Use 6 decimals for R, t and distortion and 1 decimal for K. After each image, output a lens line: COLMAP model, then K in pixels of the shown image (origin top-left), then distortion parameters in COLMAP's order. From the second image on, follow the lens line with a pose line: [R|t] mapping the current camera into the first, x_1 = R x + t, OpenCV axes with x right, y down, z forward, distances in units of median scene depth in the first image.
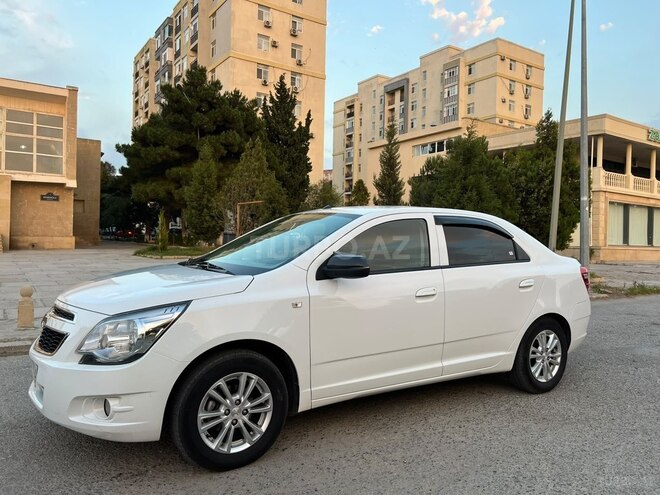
lens RADIAL K [[504.8, 0, 330.2], [0, 504.8, 240.6], [0, 0, 1]] dist [0.062287, -0.069416]
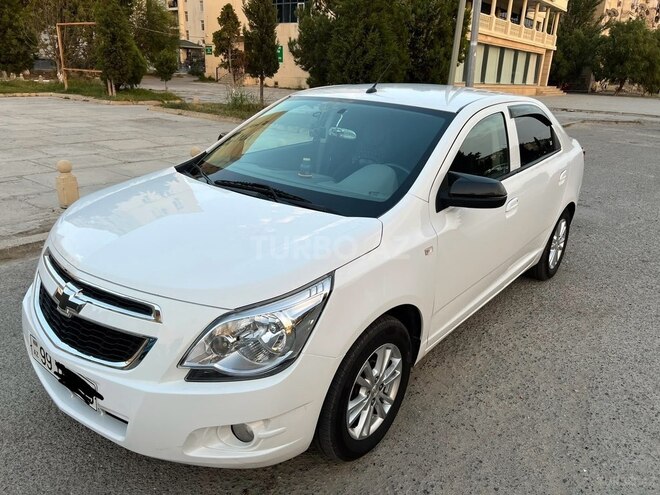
lens RADIAL K [[504.8, 0, 330.2], [0, 504.8, 240.6], [0, 0, 1]] dist [0.062287, -0.069416]
pose [[0.945450, -0.087337, 0.313840, -0.043656], [-0.019198, 0.946780, 0.321308, -0.013053], [-0.325200, -0.309806, 0.893457, 0.034366]]
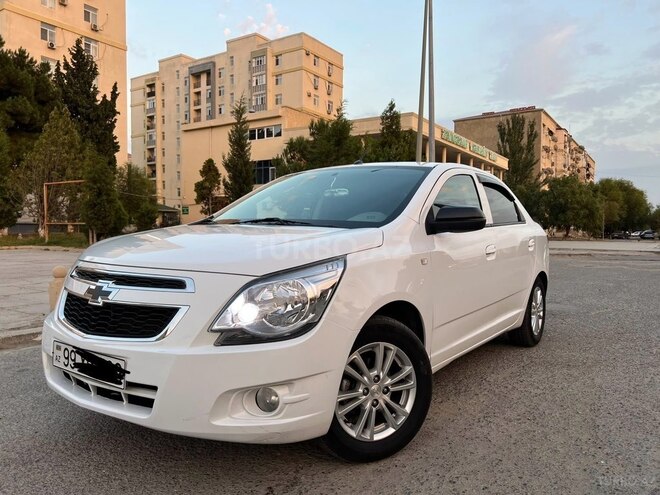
lens RADIAL K [[504.7, 0, 330.0], [0, 504.7, 247.5], [0, 0, 1]] dist [0.056445, -0.060156]
pose [[0.923160, -0.025219, 0.383589, -0.053159], [0.012920, 0.999317, 0.034607, 0.007019], [-0.384200, -0.026992, 0.922855, 0.025382]]
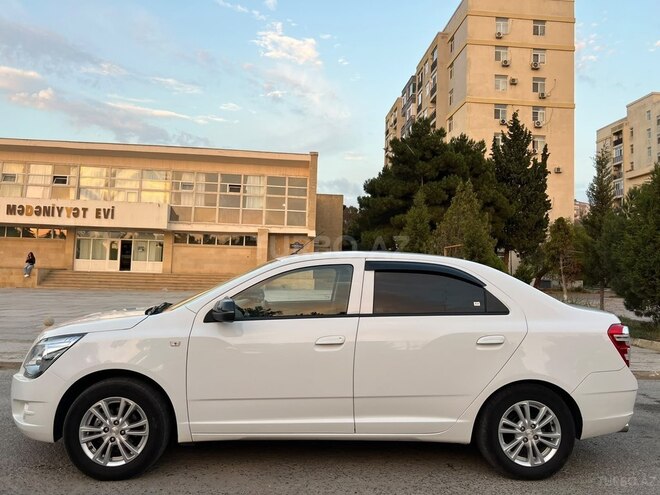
lens RADIAL K [[504.8, 0, 330.2], [0, 504.8, 240.6], [0, 0, 1]] dist [0.062287, -0.069416]
pose [[0.873266, -0.029004, -0.486380, 0.075890], [-0.012893, 0.996502, -0.082572, -0.000970], [0.487073, 0.078379, 0.869837, 0.016312]]
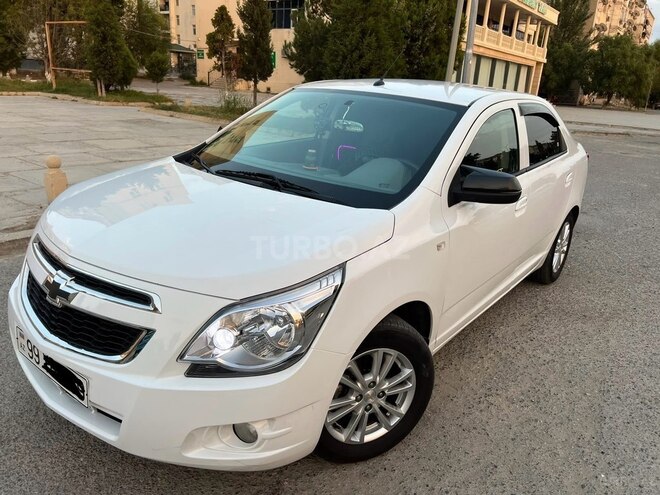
lens RADIAL K [[504.3, 0, 334.4], [0, 504.3, 246.8], [0, 0, 1]] dist [0.066249, -0.075246]
pose [[0.936744, -0.073711, 0.342165, -0.045493], [-0.040942, 0.947788, 0.316263, -0.009678], [-0.347612, -0.310266, 0.884817, 0.038087]]
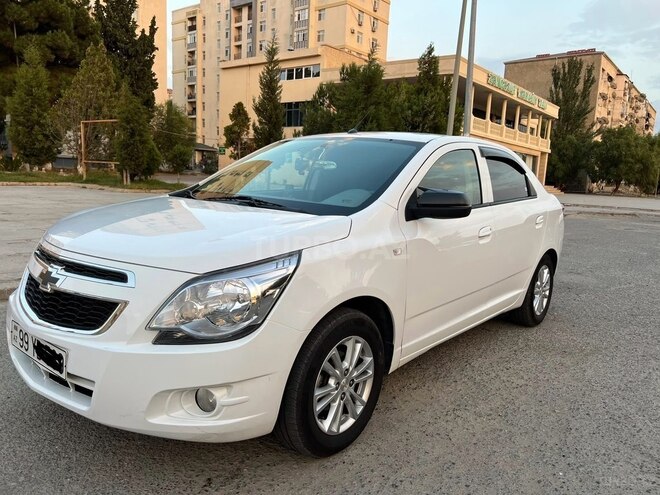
lens RADIAL K [[505.4, 0, 330.1], [0, 505.4, 244.9], [0, 0, 1]] dist [0.047537, -0.045126]
pose [[0.950217, -0.020446, 0.310918, -0.041006], [-0.025037, 0.989608, 0.141596, 0.000290], [-0.310582, -0.142331, 0.939830, 0.025346]]
